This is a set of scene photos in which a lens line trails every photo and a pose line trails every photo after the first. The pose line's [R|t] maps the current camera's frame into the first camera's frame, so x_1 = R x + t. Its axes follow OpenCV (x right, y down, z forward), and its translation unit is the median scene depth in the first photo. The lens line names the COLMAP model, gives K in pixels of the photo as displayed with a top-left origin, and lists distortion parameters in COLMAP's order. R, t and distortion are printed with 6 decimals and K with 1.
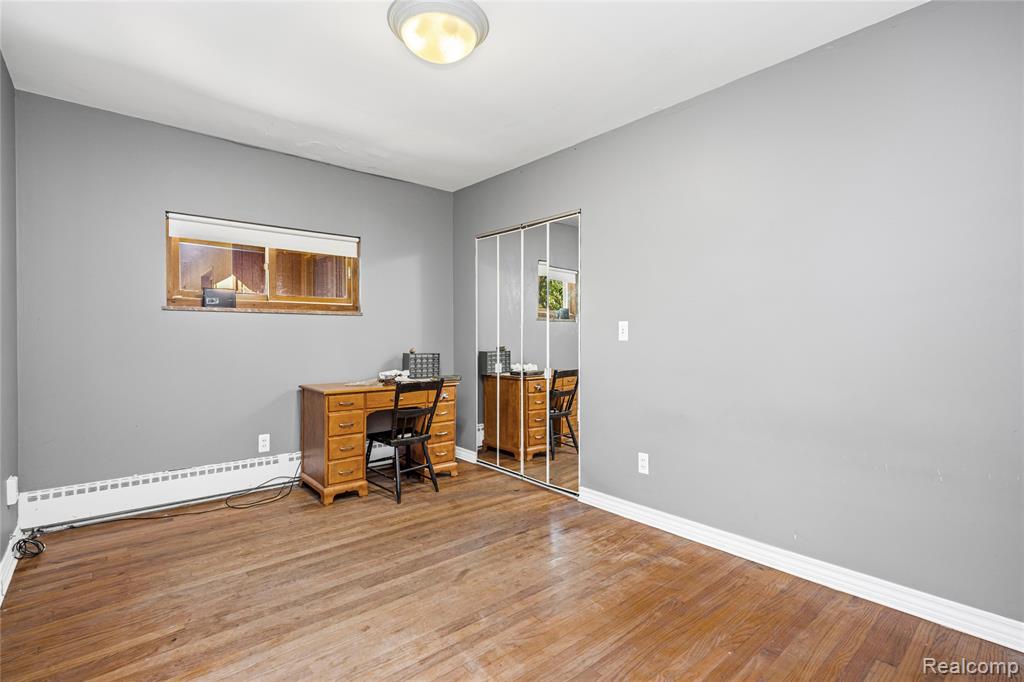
lens RADIAL K [[480.3, 0, 511.6], [0, 480.3, 336.3], [0, 0, 1]] dist [0.005864, -0.003746]
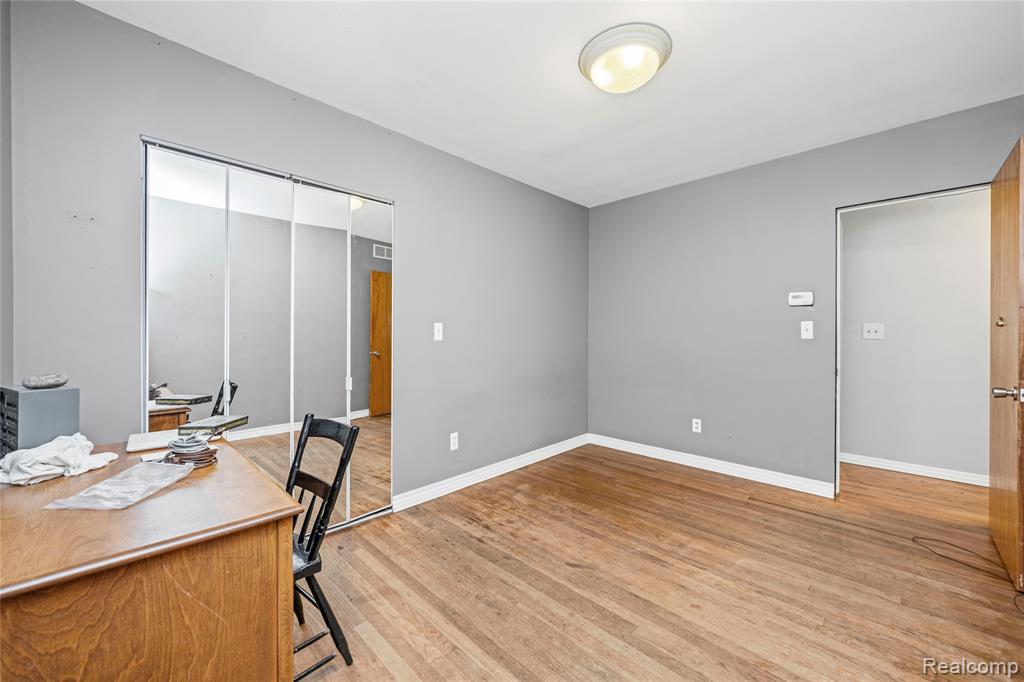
lens RADIAL K [[401.2, 0, 511.3], [0, 401.2, 336.4], [0, 0, 1]] dist [0.002296, -0.000063]
pose [[-0.080315, -0.014797, 0.996660, -0.873230], [0.002822, 0.999882, 0.015073, -0.016538], [-0.996766, 0.004024, -0.080264, 1.108921]]
